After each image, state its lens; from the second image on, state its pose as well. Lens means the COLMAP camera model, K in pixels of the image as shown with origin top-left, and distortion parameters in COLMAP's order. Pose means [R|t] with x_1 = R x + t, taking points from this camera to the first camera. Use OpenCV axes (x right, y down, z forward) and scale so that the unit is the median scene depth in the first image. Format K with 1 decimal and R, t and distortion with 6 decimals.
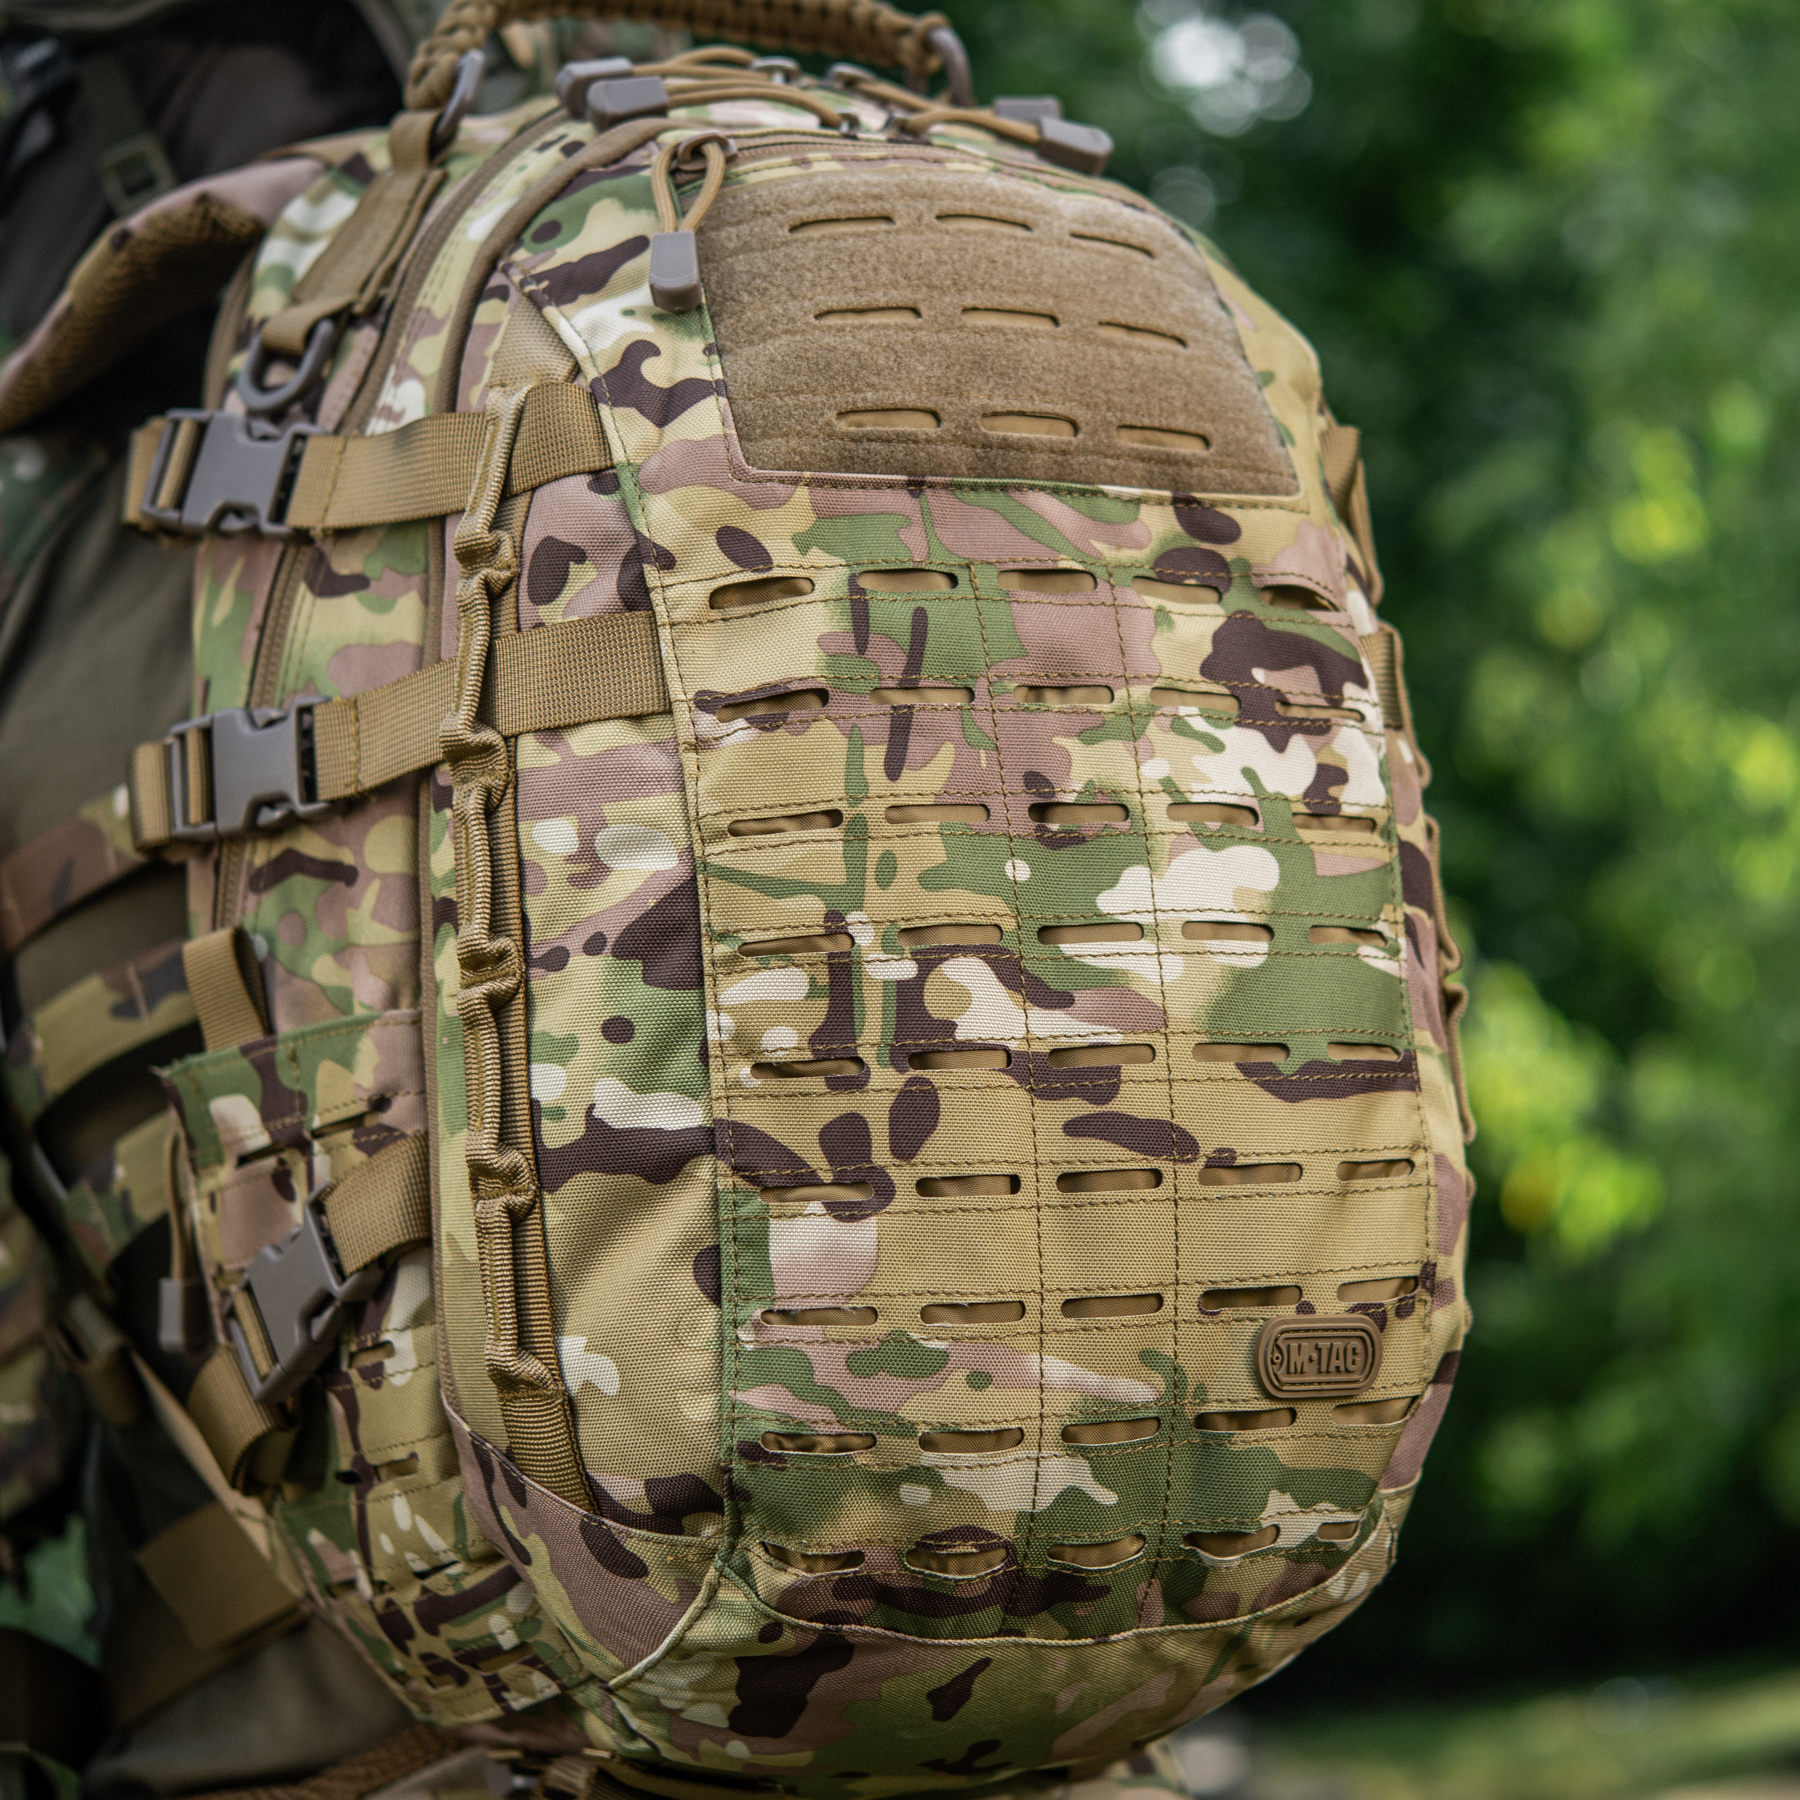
lens RADIAL K [[4756.8, 0, 913.8], [0, 4756.8, 952.2], [0, 0, 1]] dist [-0.000337, 0.000000]
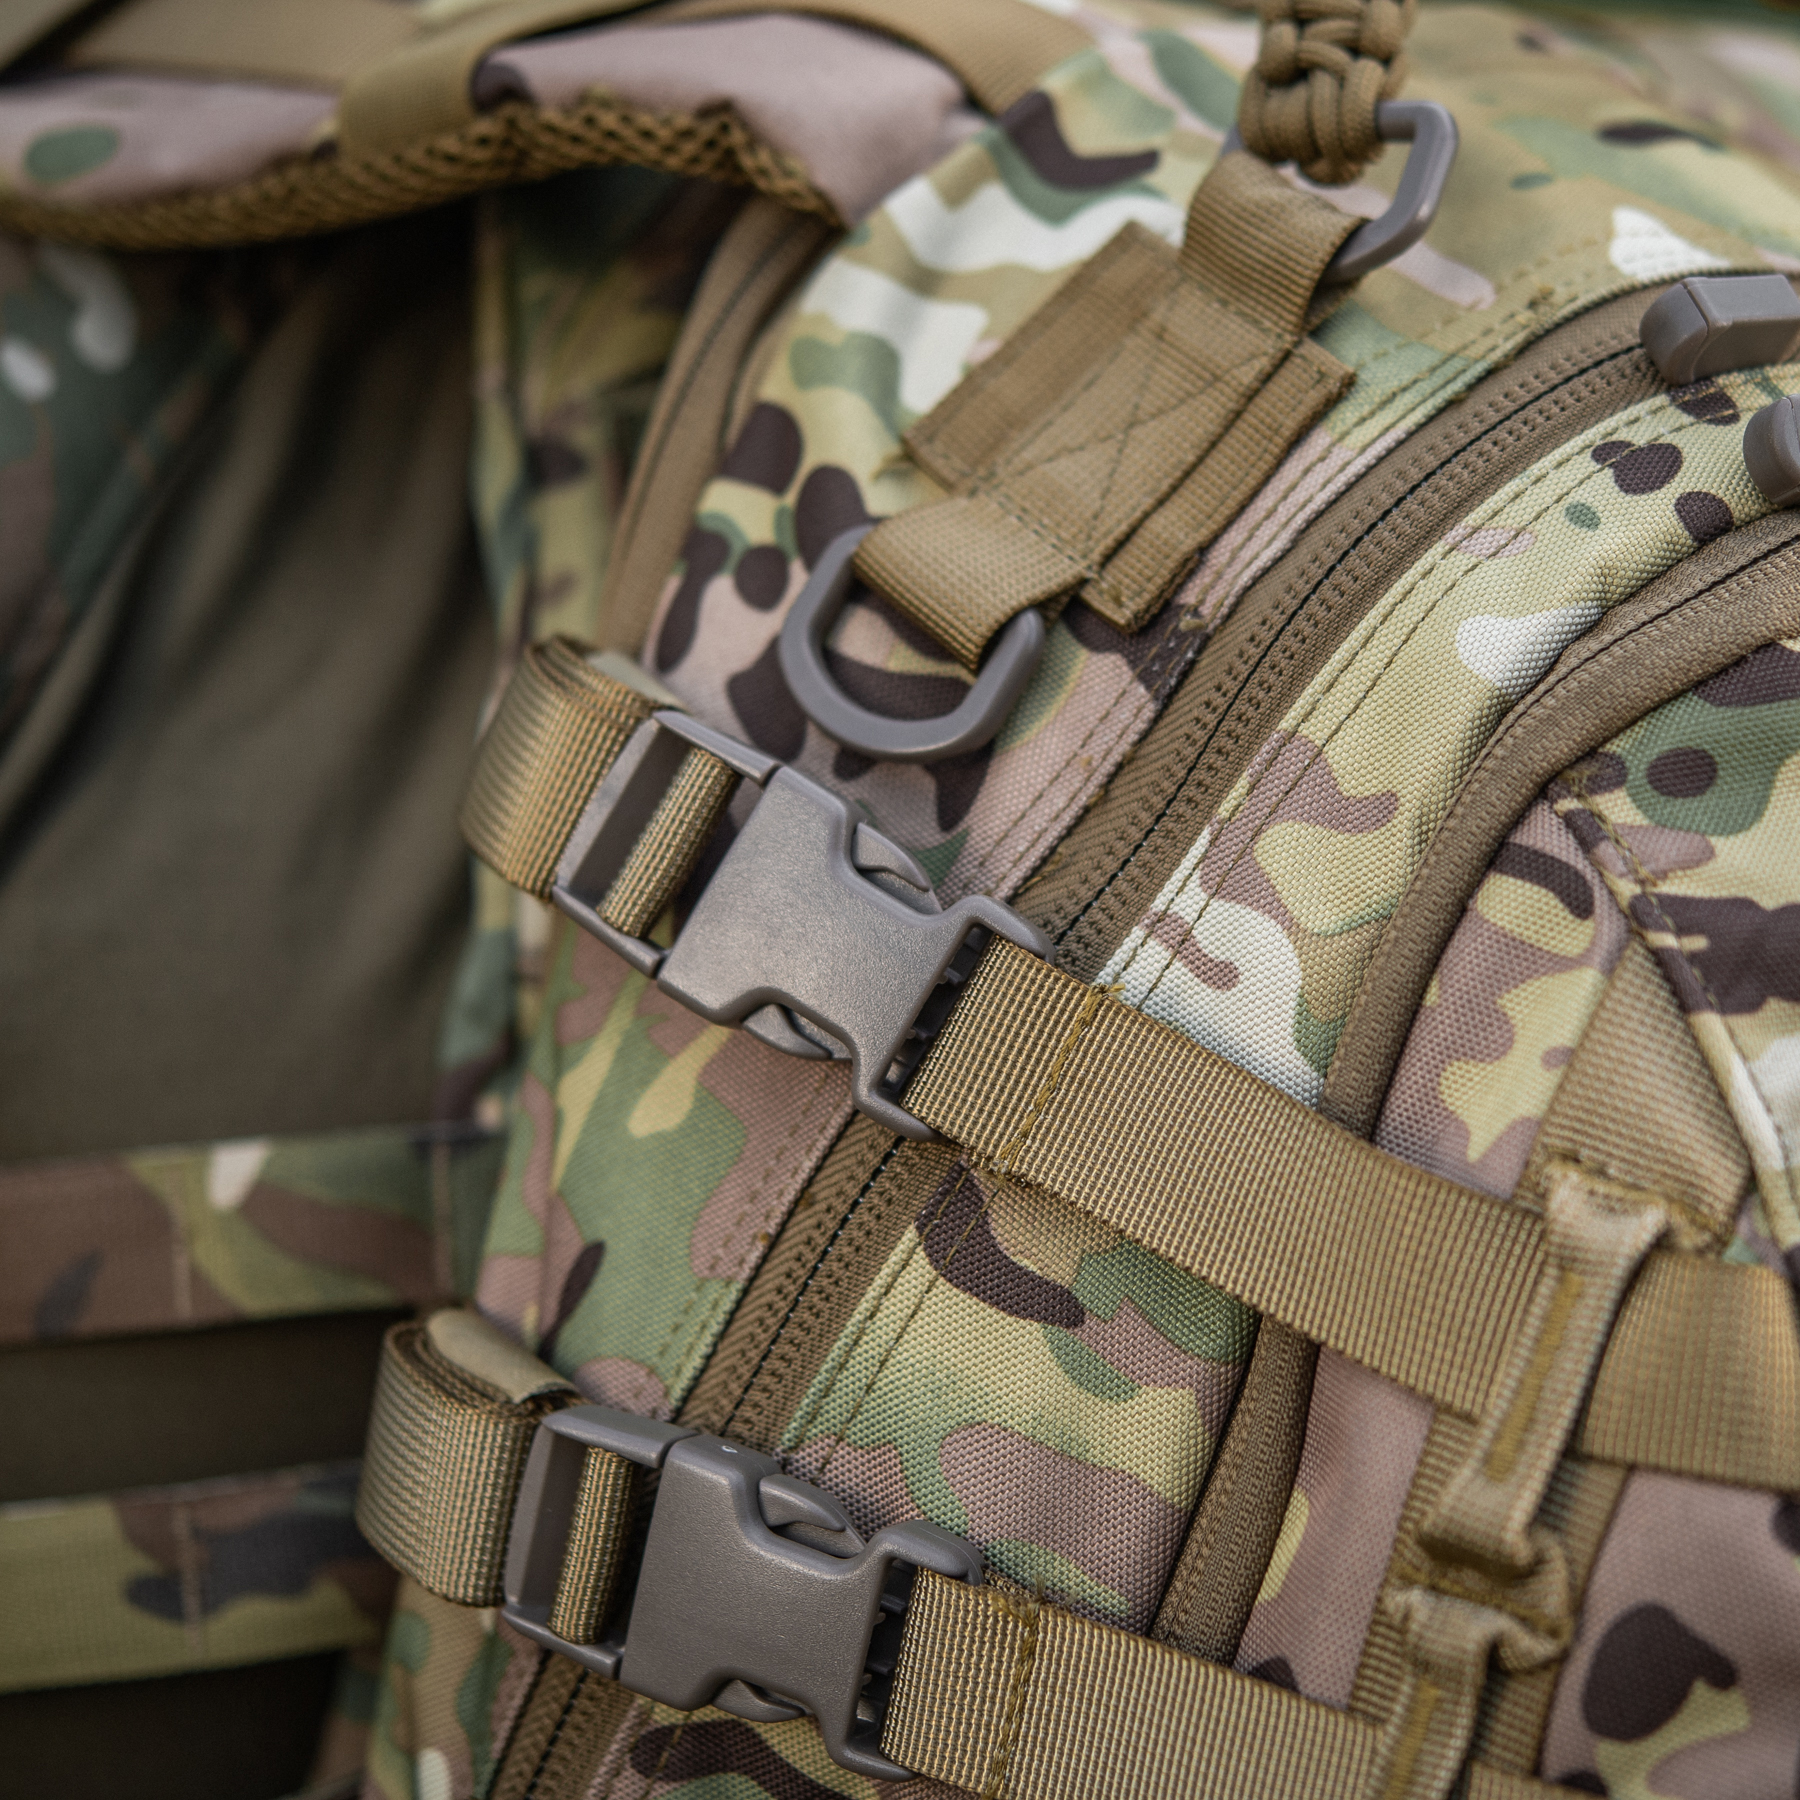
lens RADIAL K [[5259.0, 0, 1043.0], [0, 5259.0, 989.4], [0, 0, 1]] dist [0.017910, 0.000000]
pose [[0.934991, 0.217211, 0.280378, -0.288935], [-0.288250, 0.925978, 0.243878, -0.249559], [-0.206651, -0.308842, 0.928392, 0.540325]]
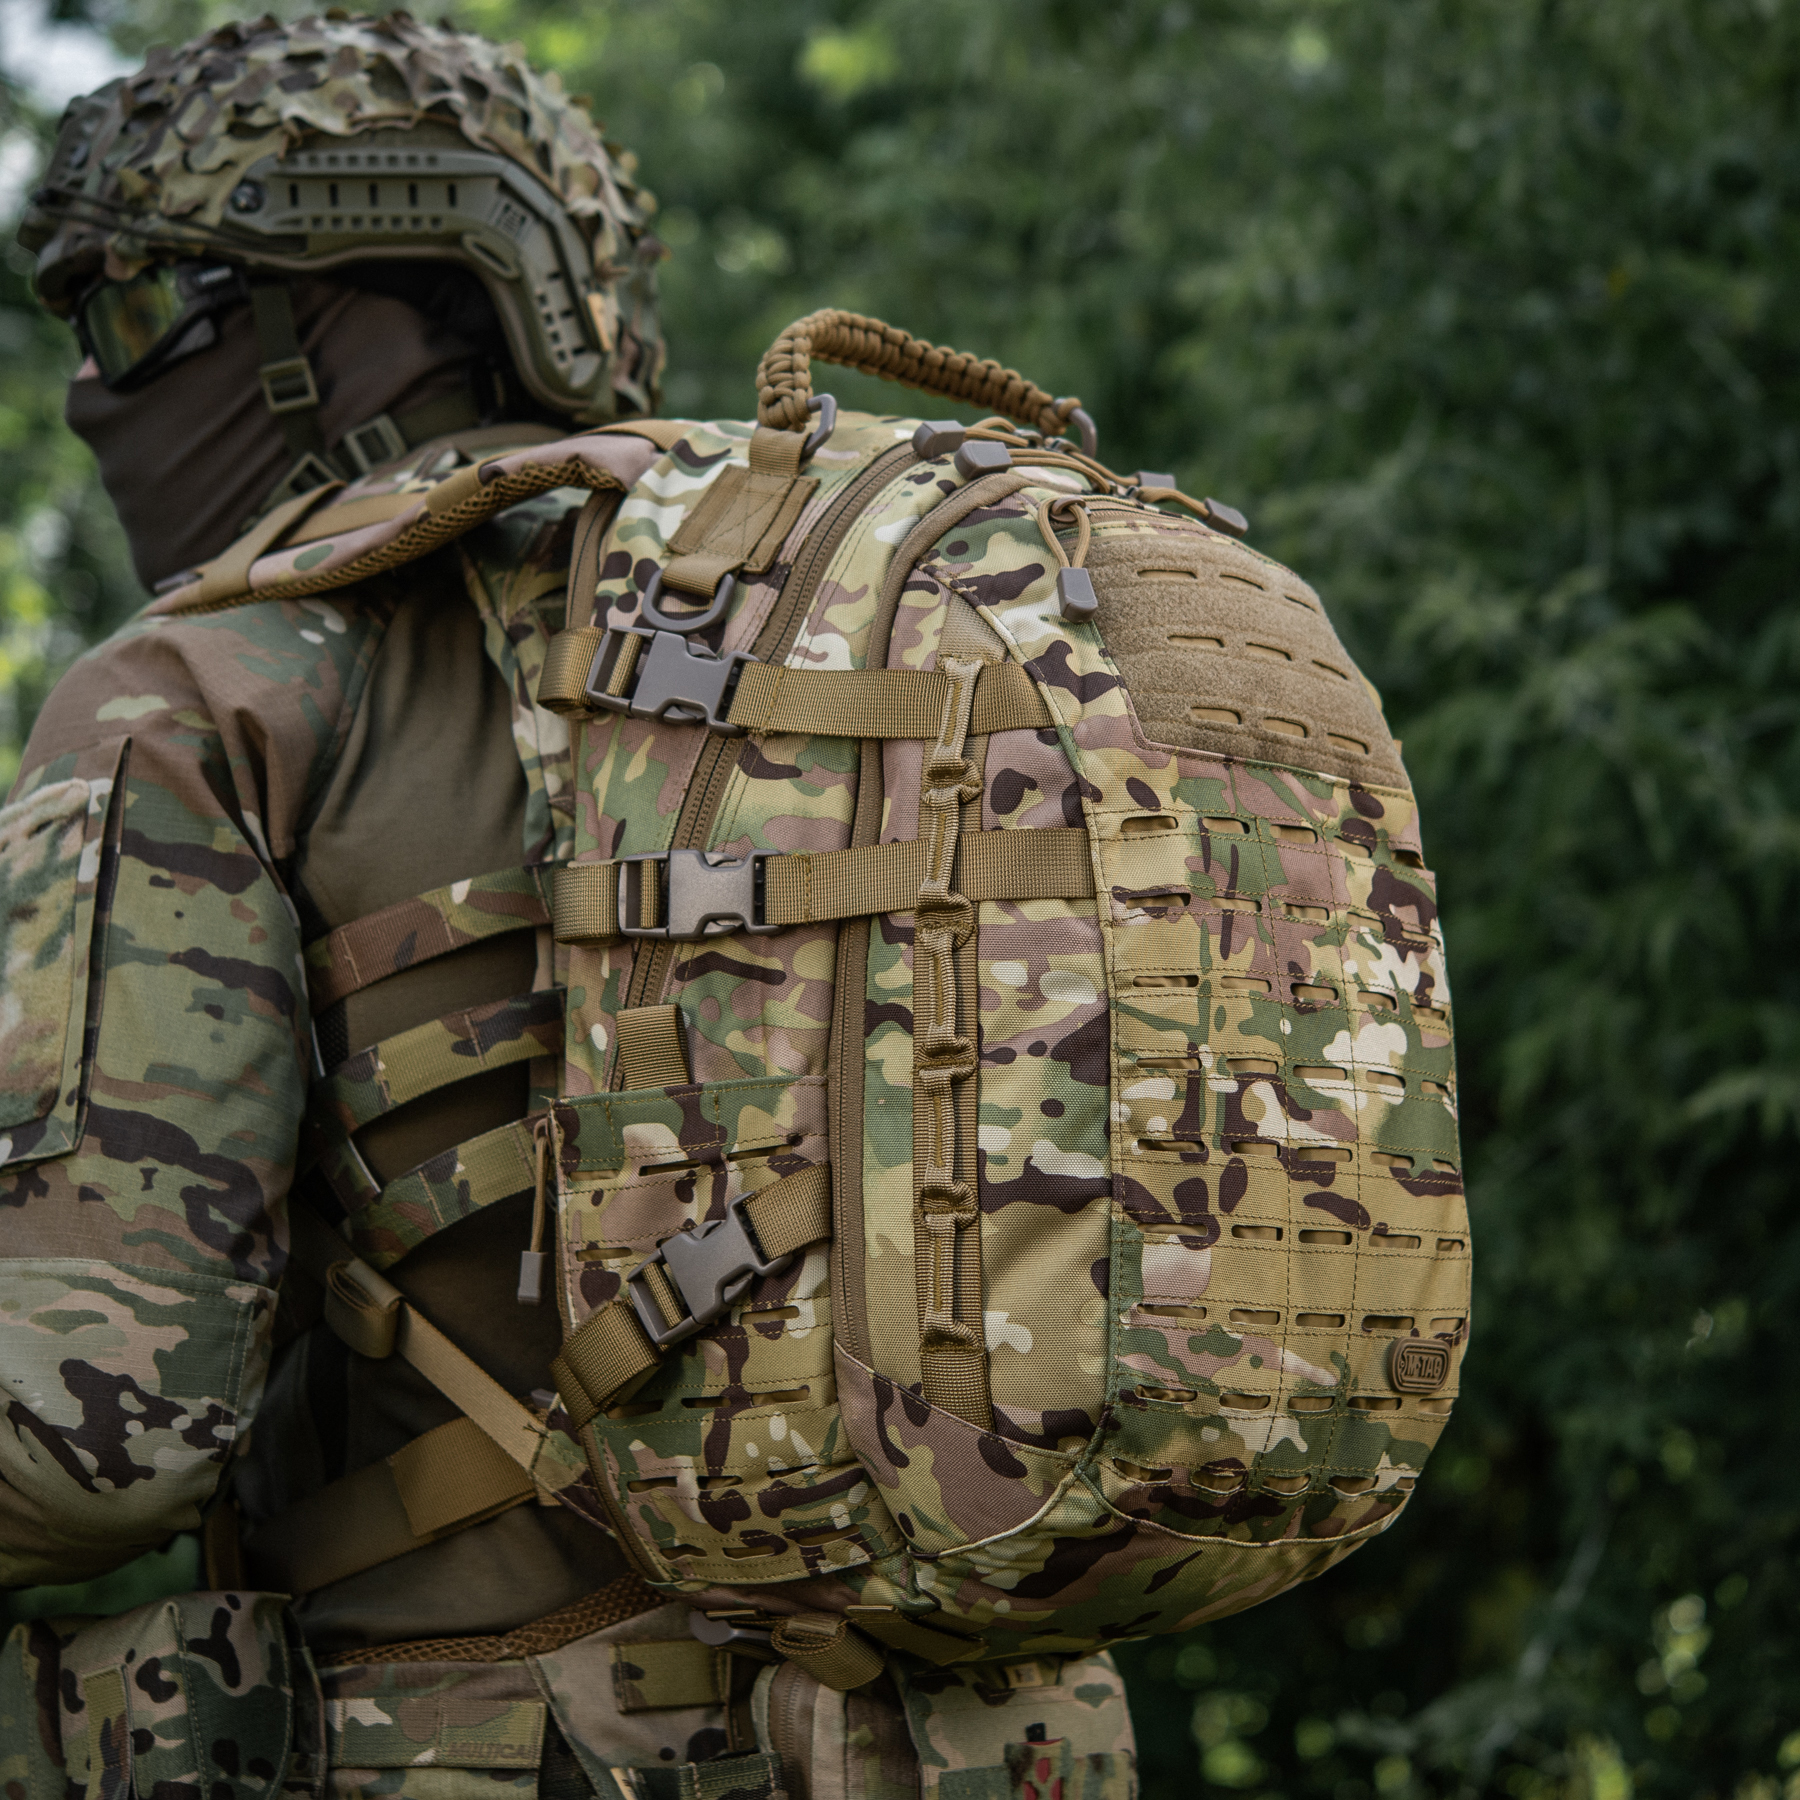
lens RADIAL K [[5259.0, 0, 917.0], [0, 5259.0, 895.0], [0, 0, 1]] dist [0.017910, 0.000000]
pose [[0.932085, 0.108357, 0.345653, -0.652037], [-0.097906, 0.994056, -0.047608, 0.031361], [-0.348757, 0.010533, 0.937154, -0.507848]]
